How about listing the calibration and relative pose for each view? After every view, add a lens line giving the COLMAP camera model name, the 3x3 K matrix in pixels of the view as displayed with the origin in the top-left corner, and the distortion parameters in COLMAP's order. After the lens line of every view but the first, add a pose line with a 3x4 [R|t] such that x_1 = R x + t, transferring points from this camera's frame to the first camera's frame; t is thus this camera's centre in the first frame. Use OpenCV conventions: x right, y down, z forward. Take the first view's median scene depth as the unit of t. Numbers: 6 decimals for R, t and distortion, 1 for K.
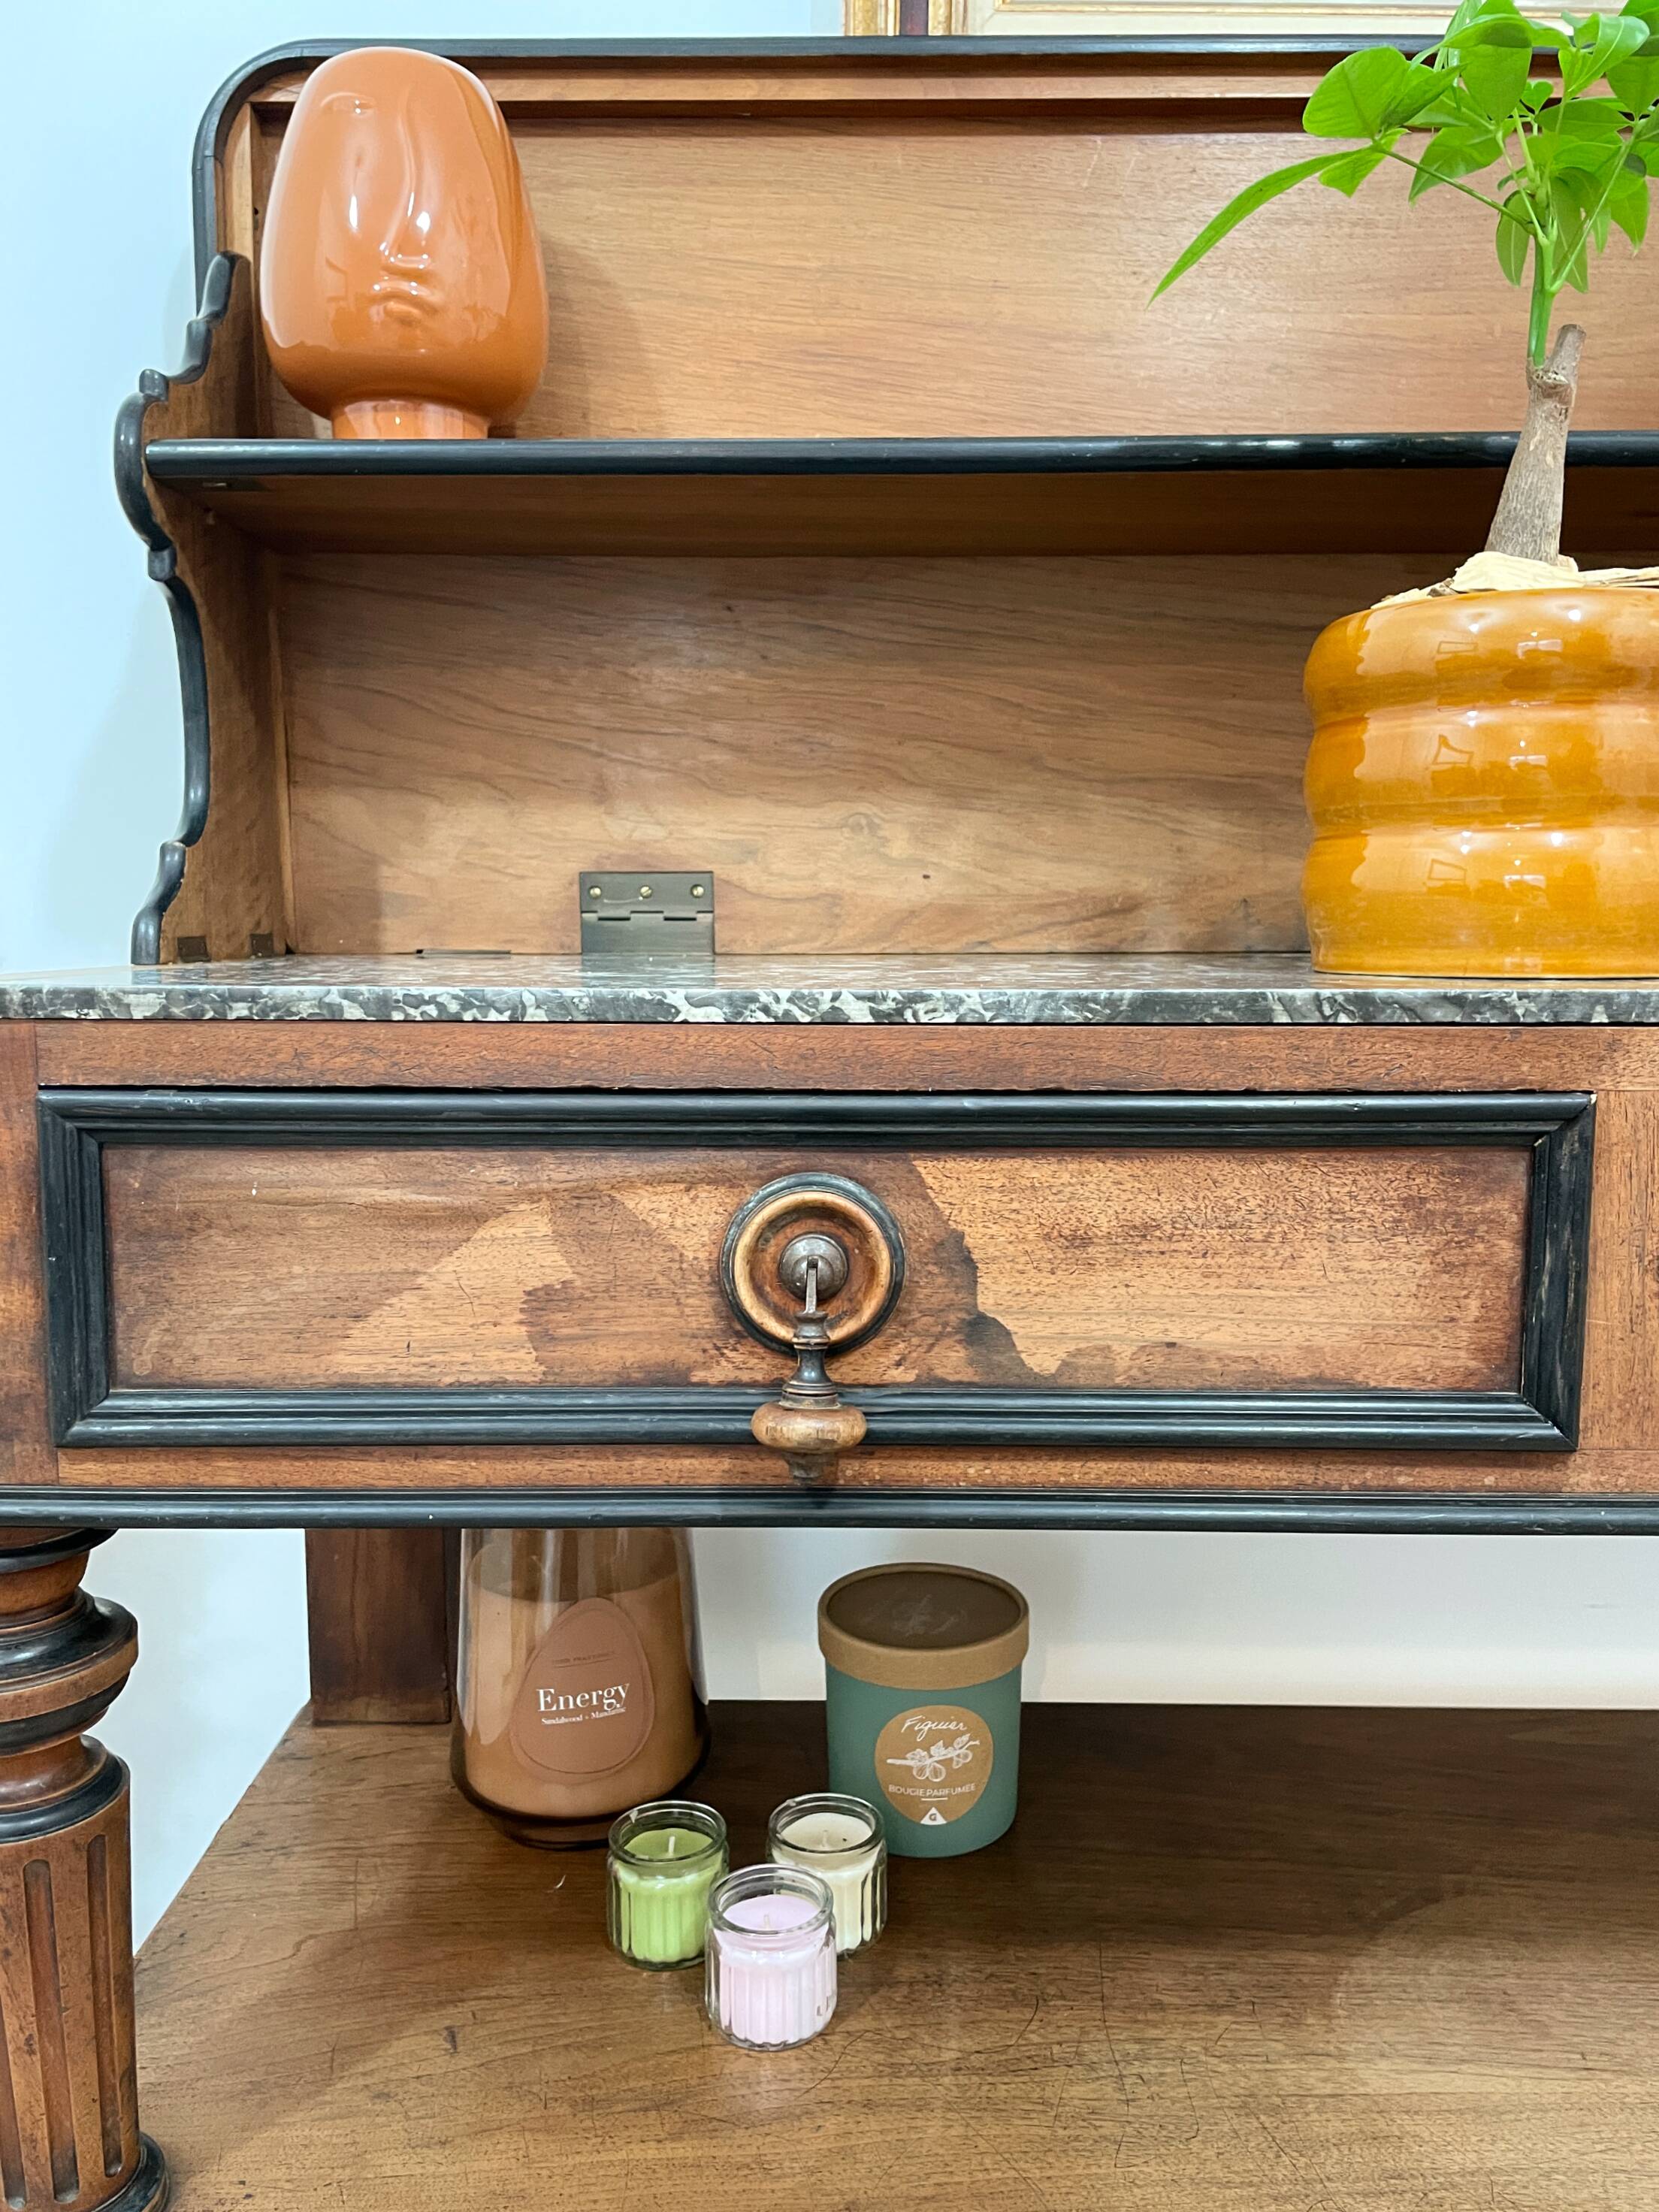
lens RADIAL K [[1724.7, 0, 844.7], [0, 1724.7, 1113.1], [0, 0, 1]] dist [0.081742, -0.116111]
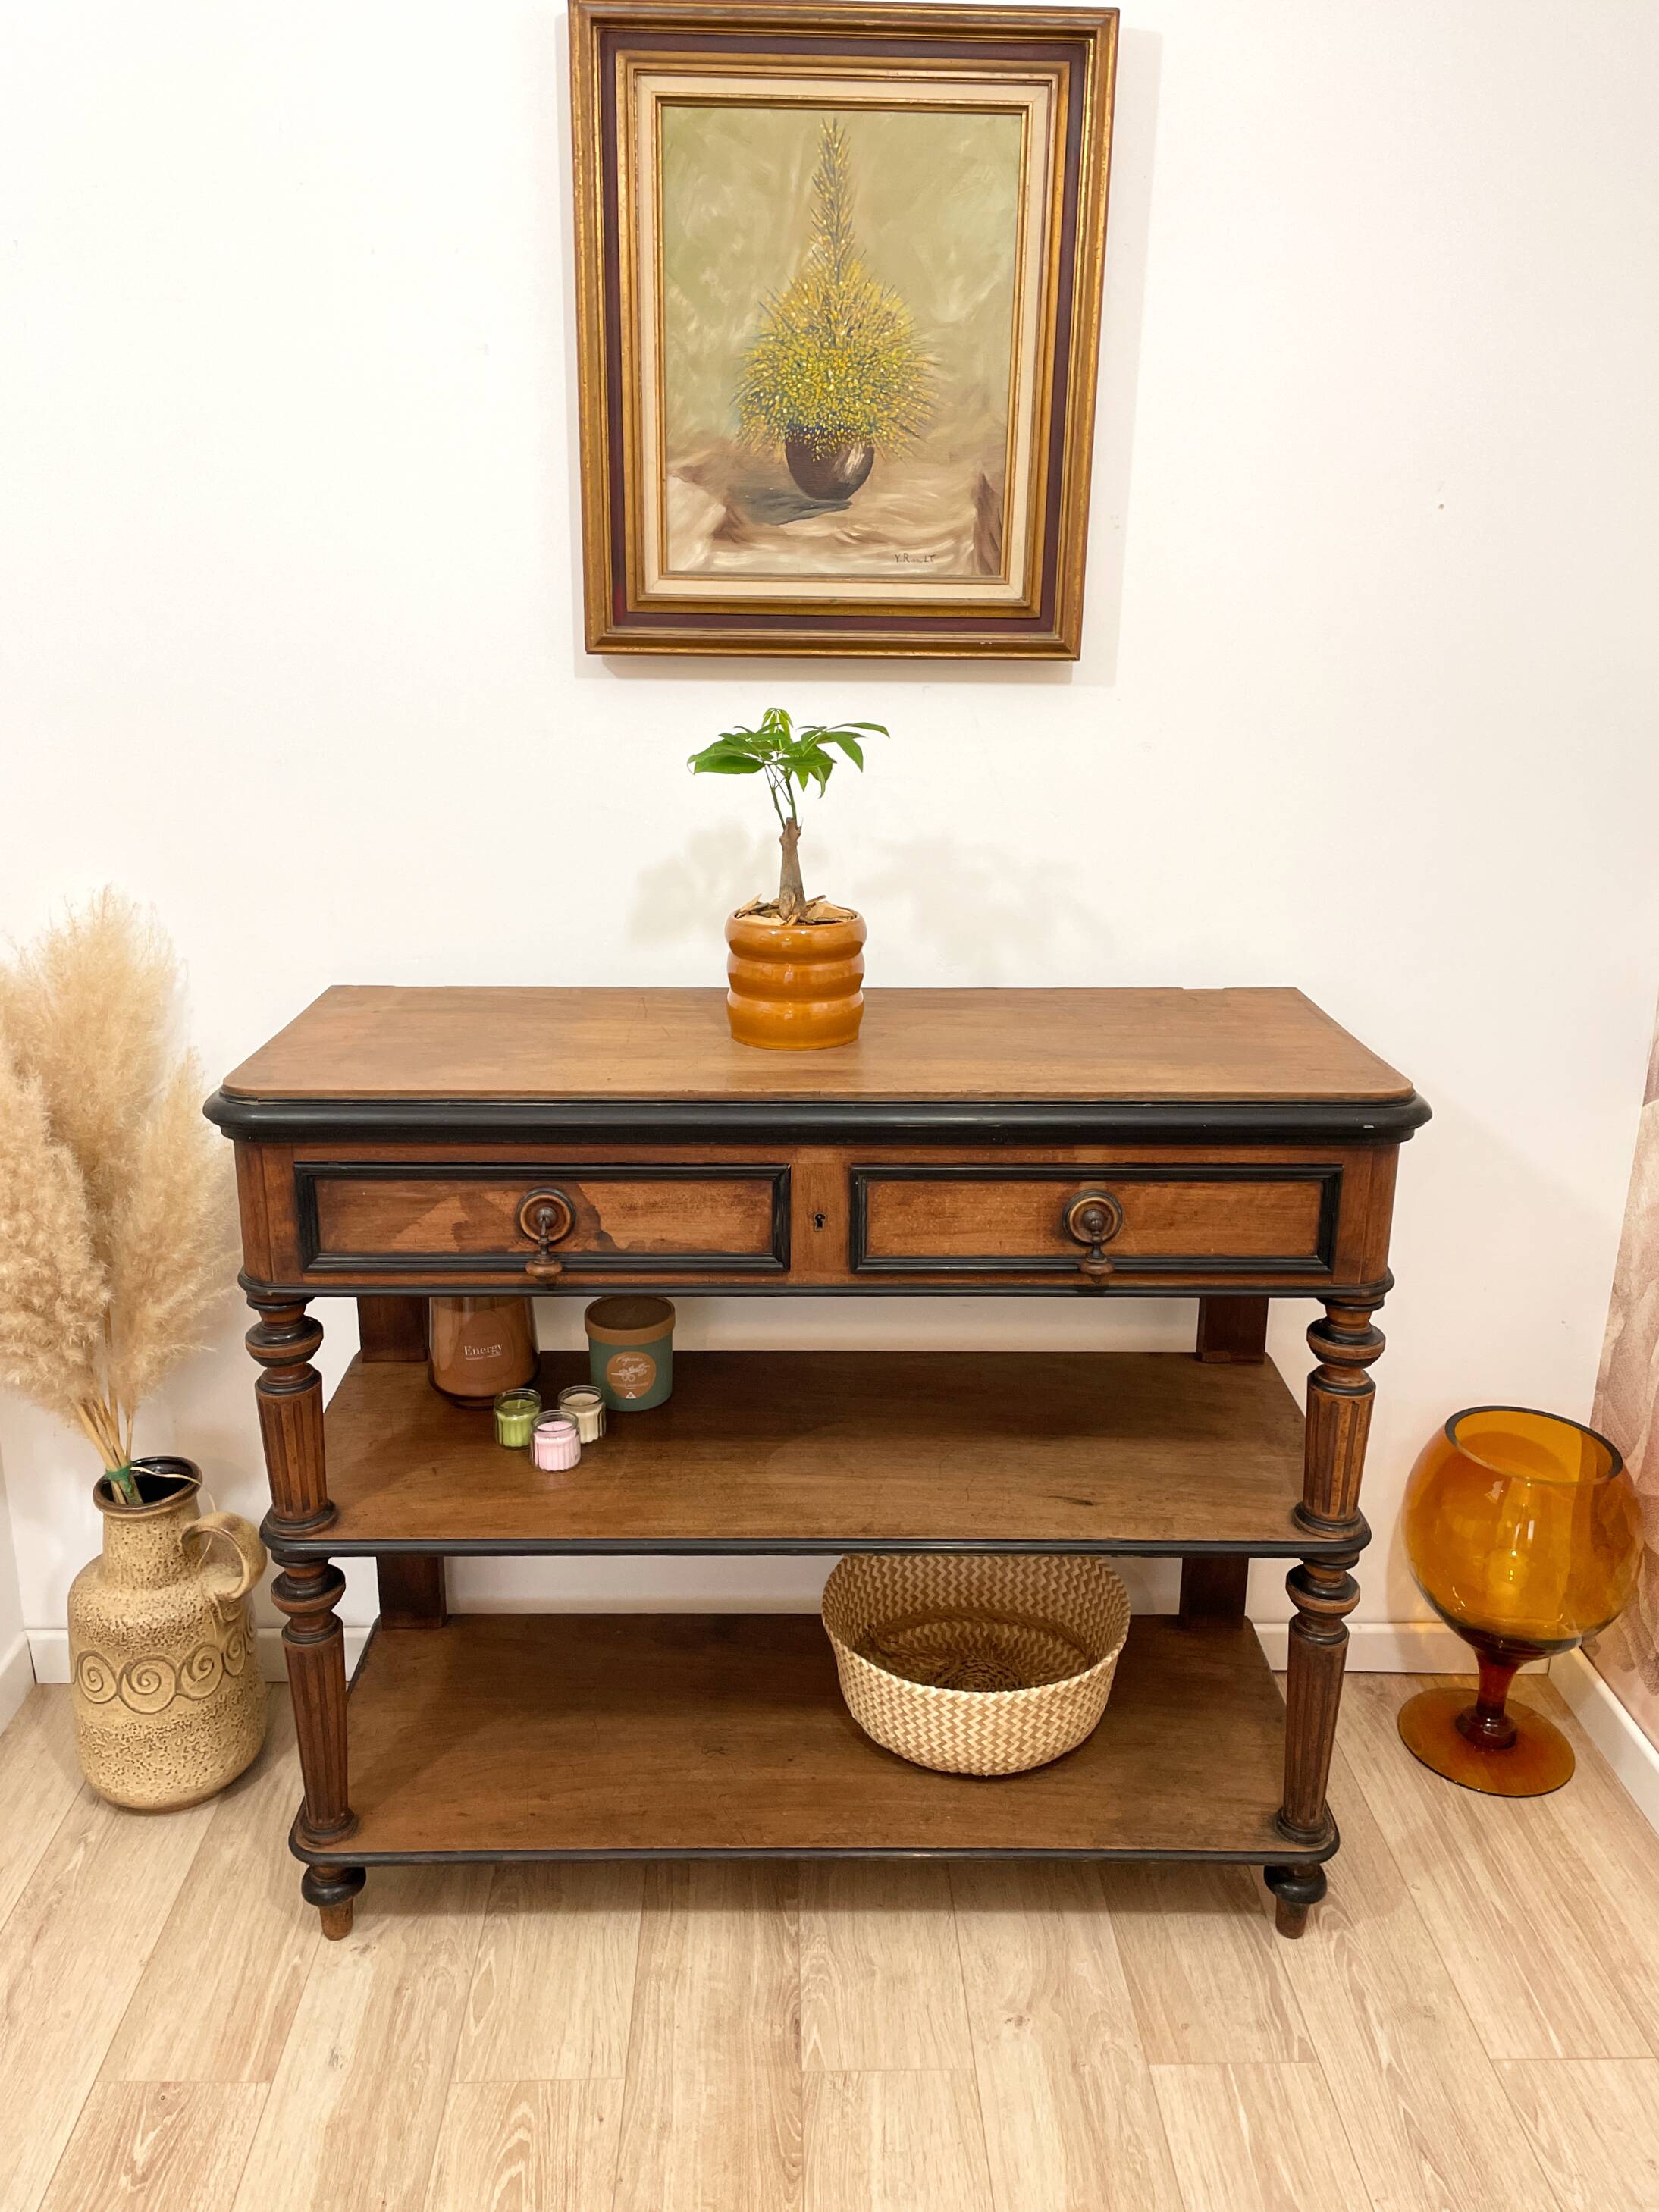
lens RADIAL K [[1724.6, 0, 836.7], [0, 1724.6, 1099.5], [0, 0, 1]] dist [0.081742, -0.116111]
pose [[0.999396, 0.001720, 0.034704, 0.335897], [-0.007903, 0.983850, 0.178822, -0.576397], [-0.033836, -0.178988, 0.983269, -1.730581]]
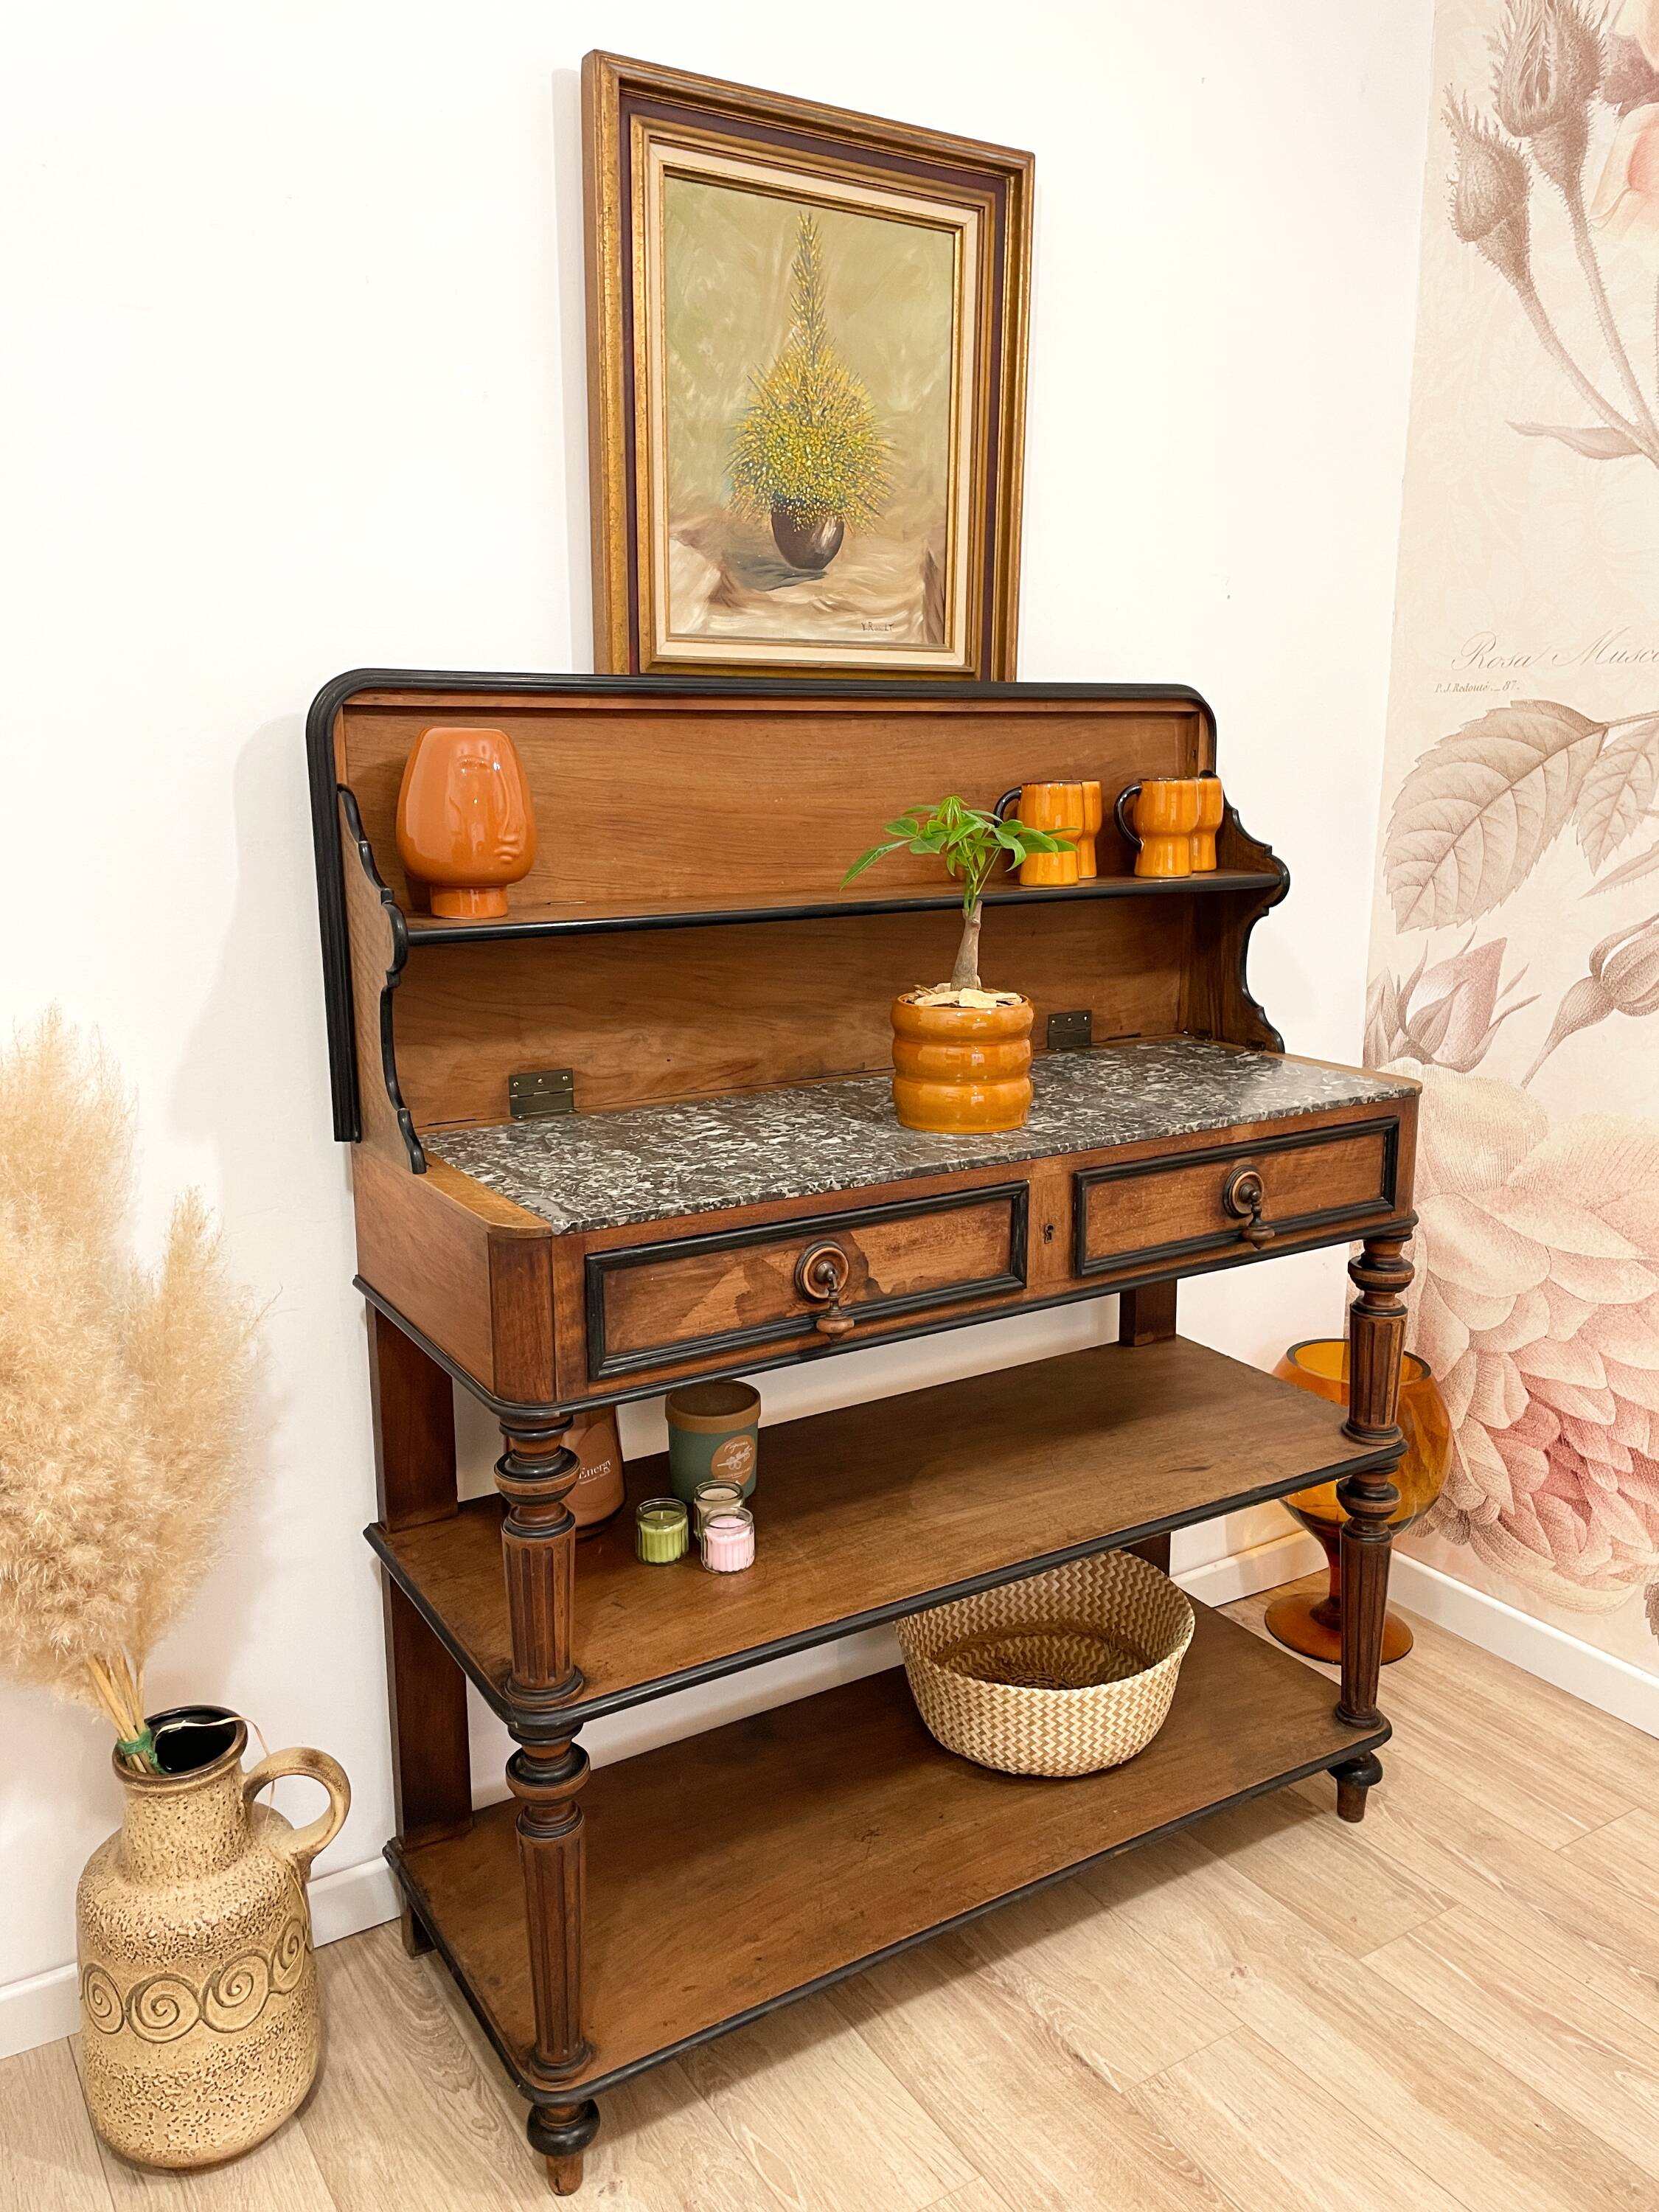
lens RADIAL K [[1672.3, 0, 841.0], [0, 1672.3, 1092.1], [0, 0, 1]] dist [0.079058, -0.111070]
pose [[0.841636, -0.109964, 0.528731, -1.252292], [0.064609, 0.992521, 0.103577, -0.434626], [-0.536166, -0.053013, 0.842446, -1.201973]]
